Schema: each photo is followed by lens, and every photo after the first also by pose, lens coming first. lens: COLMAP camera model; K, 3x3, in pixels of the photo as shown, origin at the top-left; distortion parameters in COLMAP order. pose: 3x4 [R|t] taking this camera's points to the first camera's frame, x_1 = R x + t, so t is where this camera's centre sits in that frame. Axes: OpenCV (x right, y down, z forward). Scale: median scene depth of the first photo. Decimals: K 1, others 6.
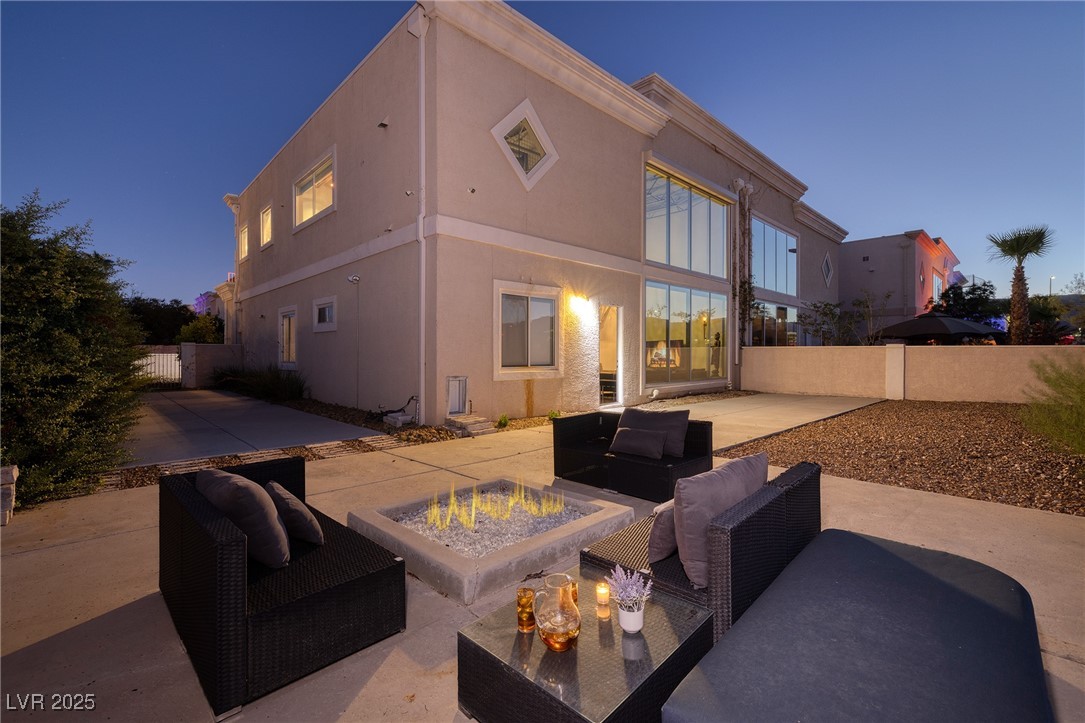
lens RADIAL K [[464.2, 0, 539.7], [0, 464.2, 359.5], [0, 0, 1]] dist [-0.000272, 0.000123]
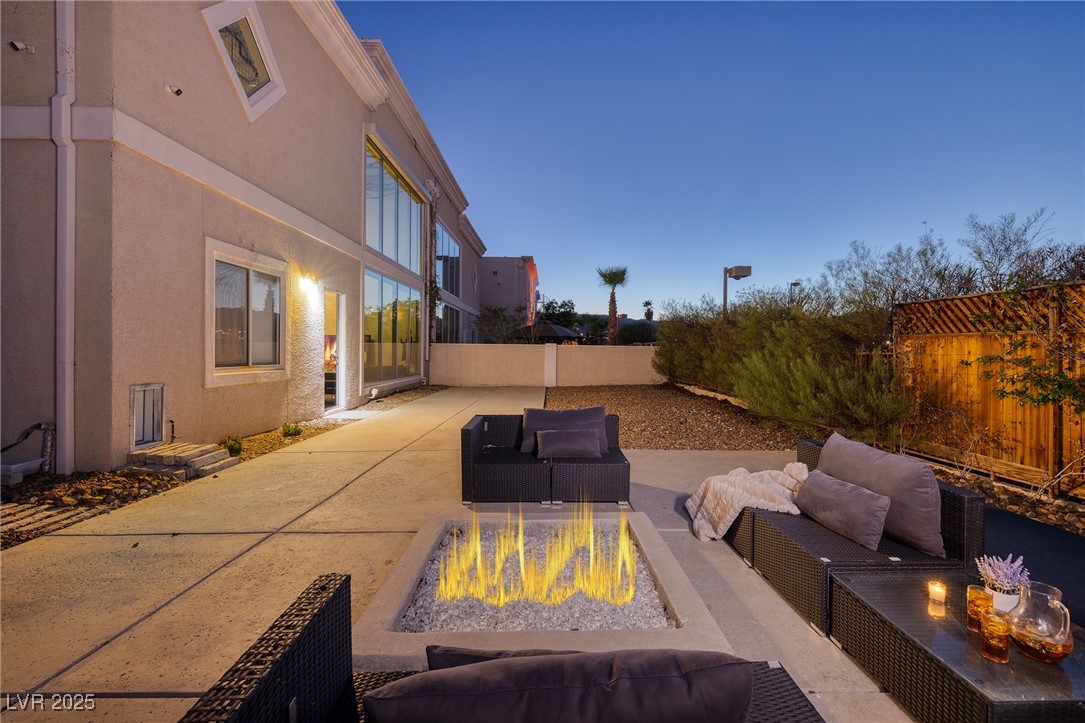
lens RADIAL K [[461.4, 0, 543.3], [0, 461.4, 356.3], [0, 0, 1]] dist [0.000928, 0.000445]
pose [[0.698434, -0.002578, 0.715670, -0.198982], [0.001283, 0.999996, 0.002349, -0.000443], [-0.715673, -0.000722, 0.698435, 0.155882]]
